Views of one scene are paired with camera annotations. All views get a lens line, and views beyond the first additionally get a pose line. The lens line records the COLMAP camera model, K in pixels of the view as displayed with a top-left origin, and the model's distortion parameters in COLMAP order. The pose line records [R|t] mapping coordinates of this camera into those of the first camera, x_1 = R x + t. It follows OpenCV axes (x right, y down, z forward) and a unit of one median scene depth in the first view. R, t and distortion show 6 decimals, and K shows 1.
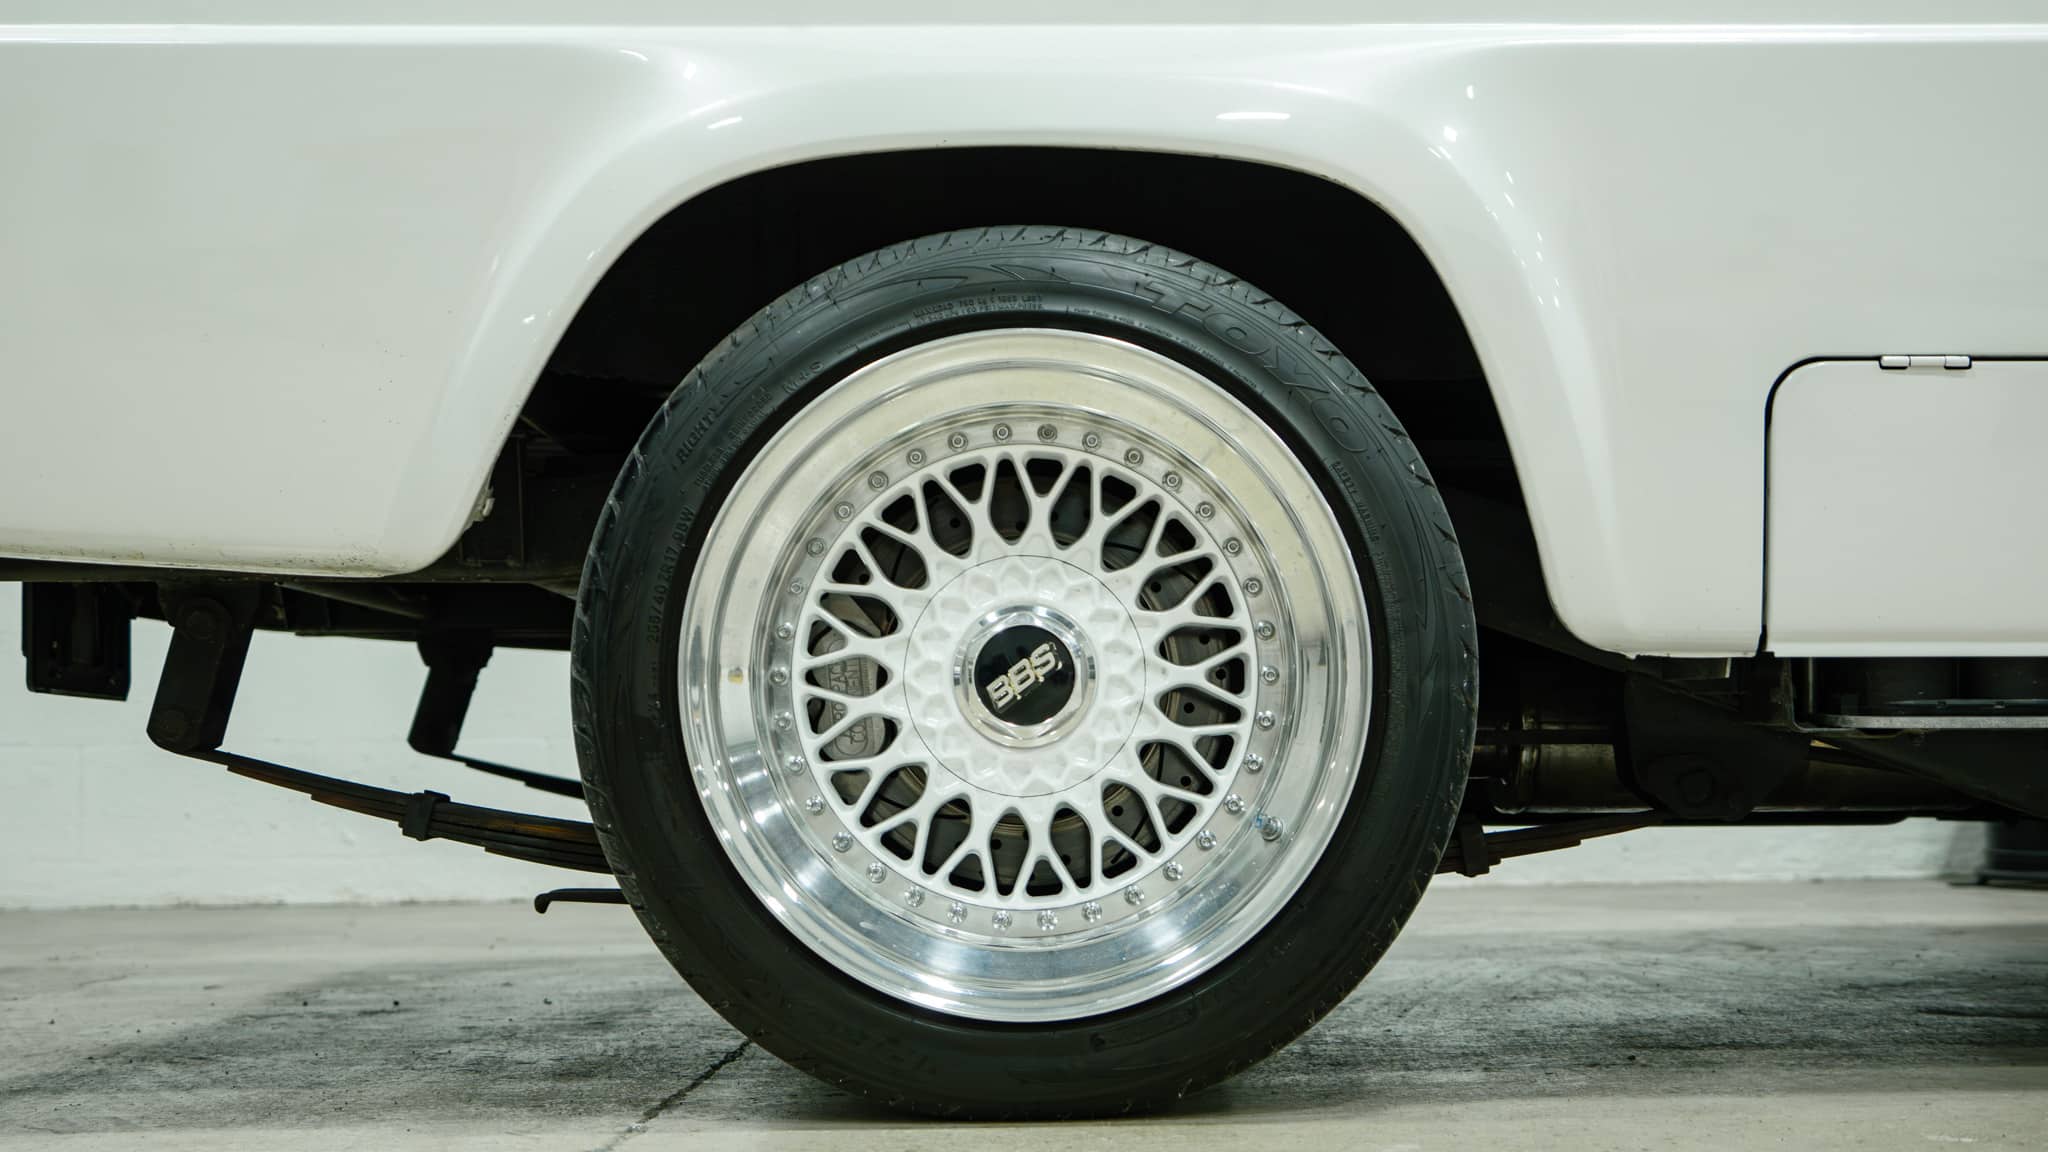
lens RADIAL K [[3297.4, 0, 1103.3], [0, 3297.4, 582.0], [0, 0, 1]] dist [0.146334, -0.014361]
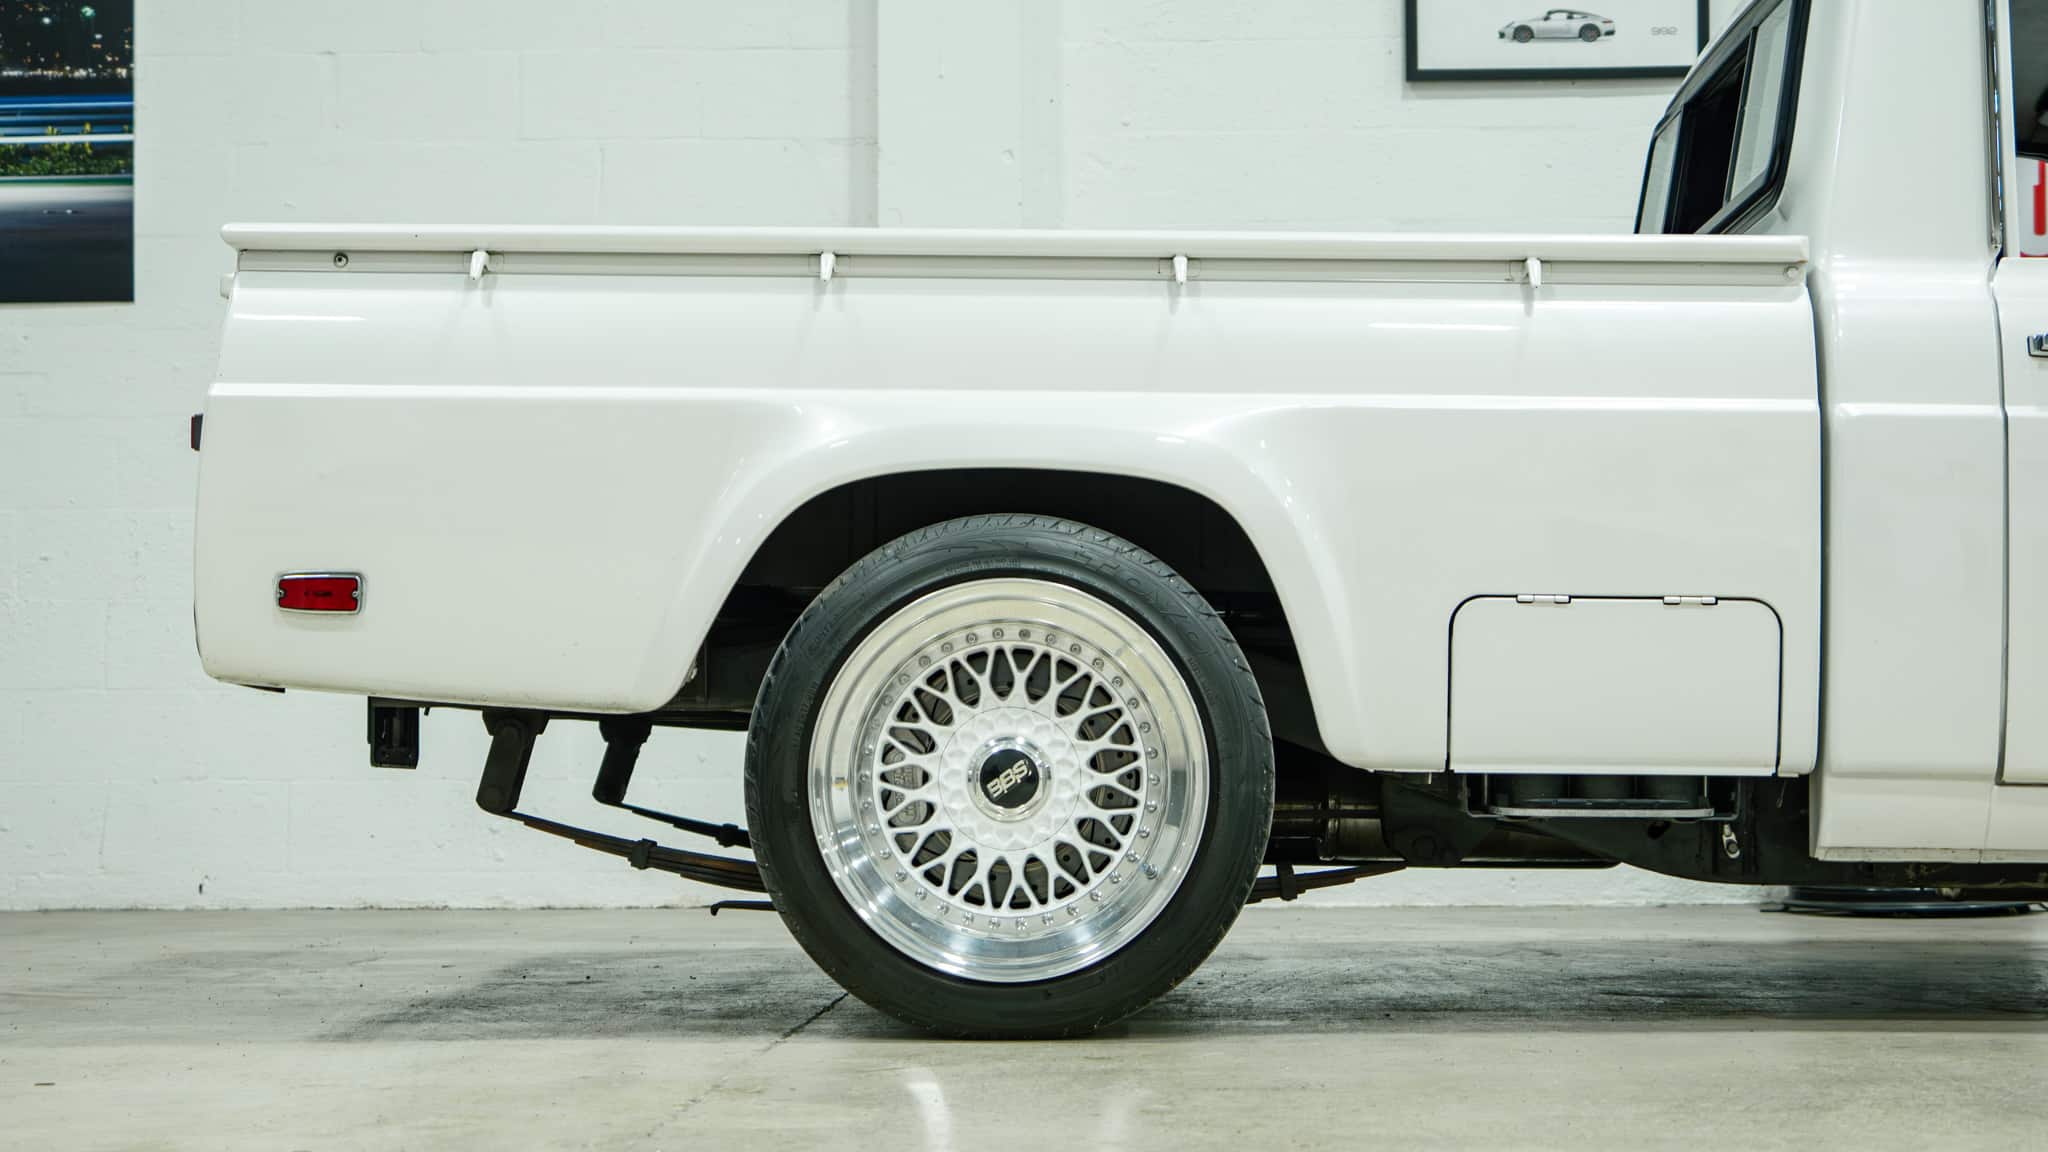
lens RADIAL K [[3125.4, 0, 1024.0], [0, 3125.4, 576.0], [0, 0, 1]] dist [0.187648, -0.003519]
pose [[0.999356, 0.009384, -0.034644, 0.038105], [-0.009777, 0.999890, -0.011185, -0.057422], [0.034535, 0.011517, 0.999337, -0.603341]]
